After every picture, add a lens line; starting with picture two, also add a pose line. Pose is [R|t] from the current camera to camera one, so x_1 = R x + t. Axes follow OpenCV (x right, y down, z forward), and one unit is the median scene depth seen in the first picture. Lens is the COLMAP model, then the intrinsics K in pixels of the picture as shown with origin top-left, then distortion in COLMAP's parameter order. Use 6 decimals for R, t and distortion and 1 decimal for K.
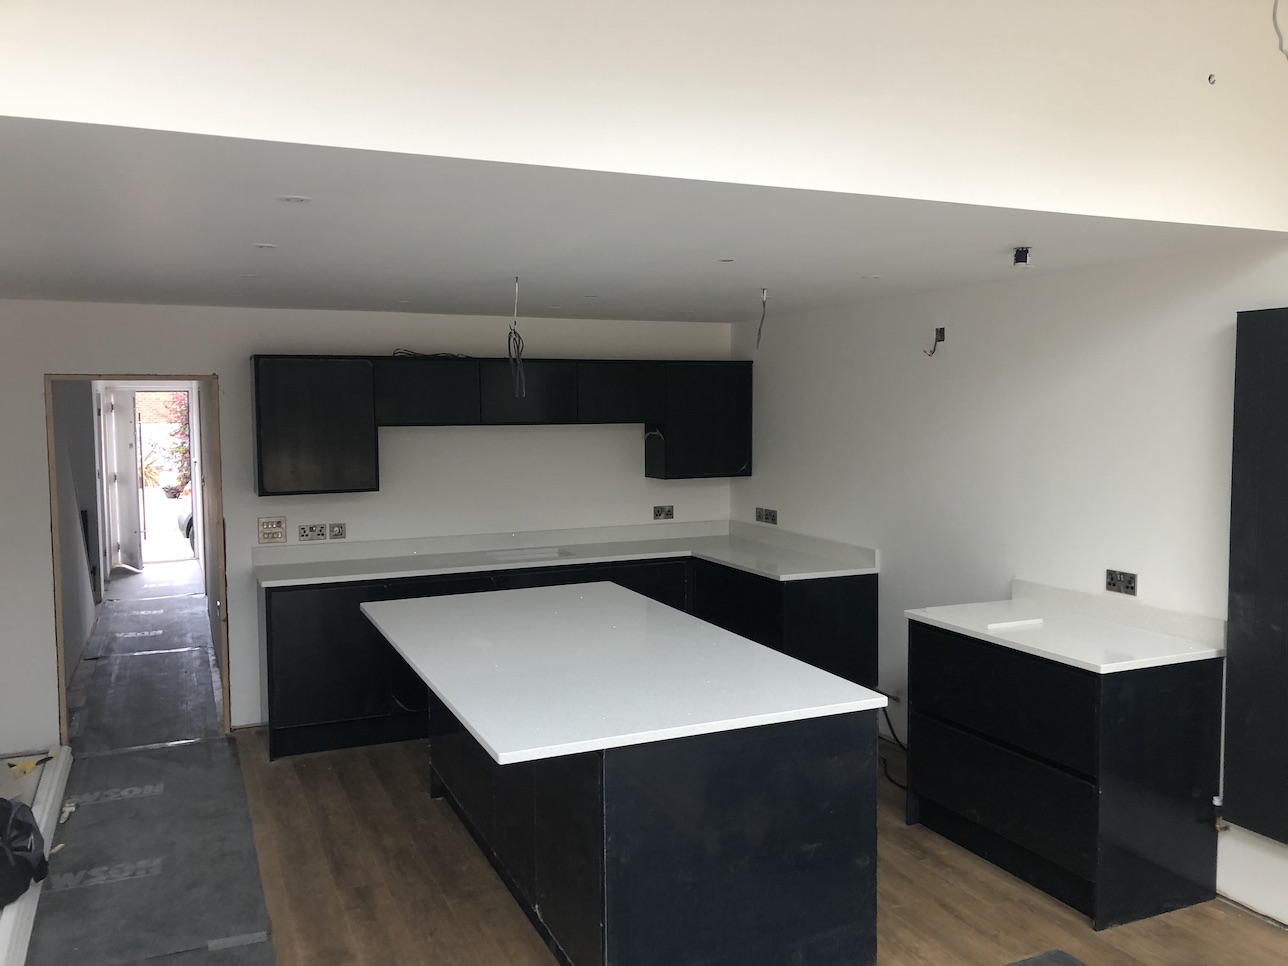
lens RADIAL K [[1059.0, 0, 641.4], [0, 1059.0, 476.8], [0, 0, 1]] dist [0.008336, 0.005895]
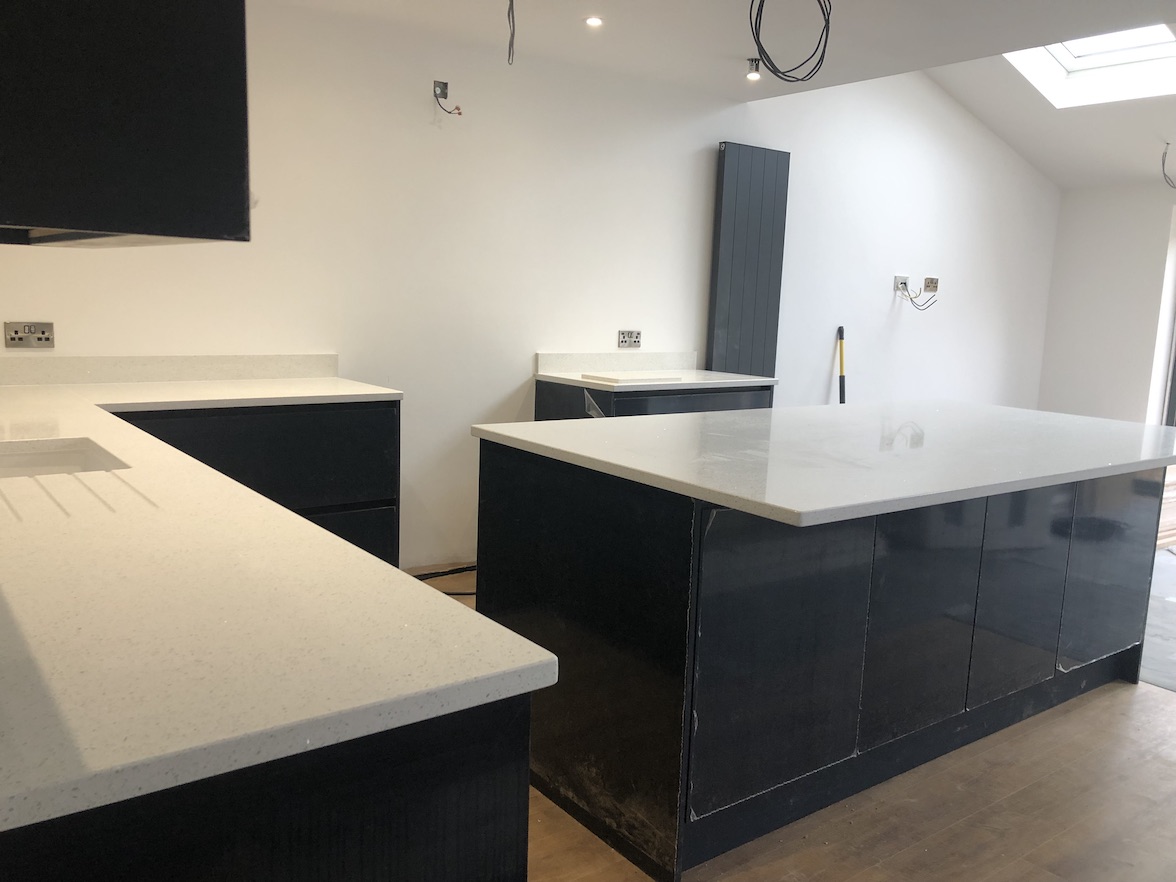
lens RADIAL K [[965.6, 0, 597.8], [0, 965.6, 443.7], [0, 0, 1]] dist [0.011362, -0.002188]
pose [[-0.231681, -0.157094, 0.960024, -0.679385], [0.025766, 0.985538, 0.167487, 0.027732], [-0.972451, 0.063539, -0.224283, 1.306704]]
